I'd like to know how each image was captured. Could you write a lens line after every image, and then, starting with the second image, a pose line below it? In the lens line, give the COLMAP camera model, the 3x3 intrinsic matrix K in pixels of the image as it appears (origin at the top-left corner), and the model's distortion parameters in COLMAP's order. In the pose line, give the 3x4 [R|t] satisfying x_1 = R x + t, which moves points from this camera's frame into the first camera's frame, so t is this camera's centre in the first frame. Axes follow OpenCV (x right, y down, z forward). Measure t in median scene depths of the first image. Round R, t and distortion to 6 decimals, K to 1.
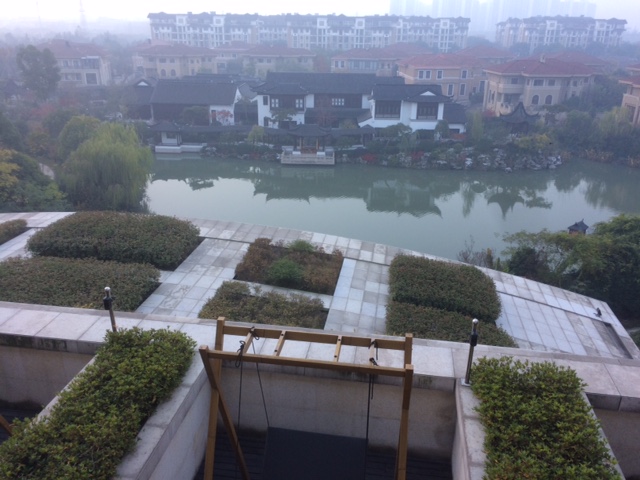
lens RADIAL K [[546.3, 0, 320.3], [0, 546.3, 240.4], [0, 0, 1]] dist [0.005254, -0.021930]
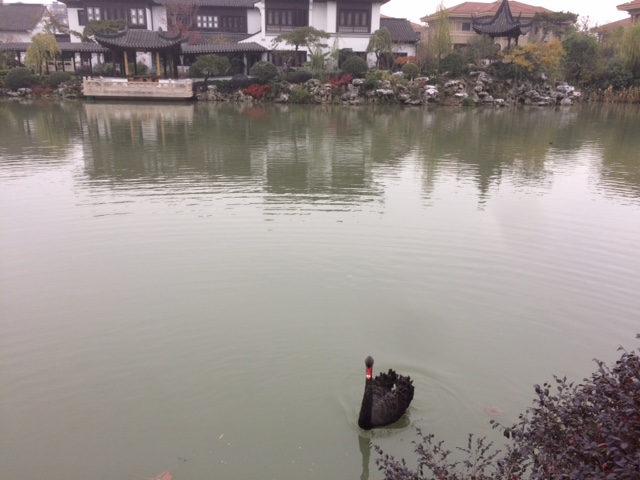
lens RADIAL K [[546.3, 0, 319.2], [0, 546.3, 240.4], [0, 0, 1]] dist [0.005254, -0.021930]
pose [[0.989492, -0.039875, 0.138979, 0.067533], [0.050483, 0.996005, -0.073656, 0.044463], [-0.135487, 0.079898, 0.987552, 0.440827]]
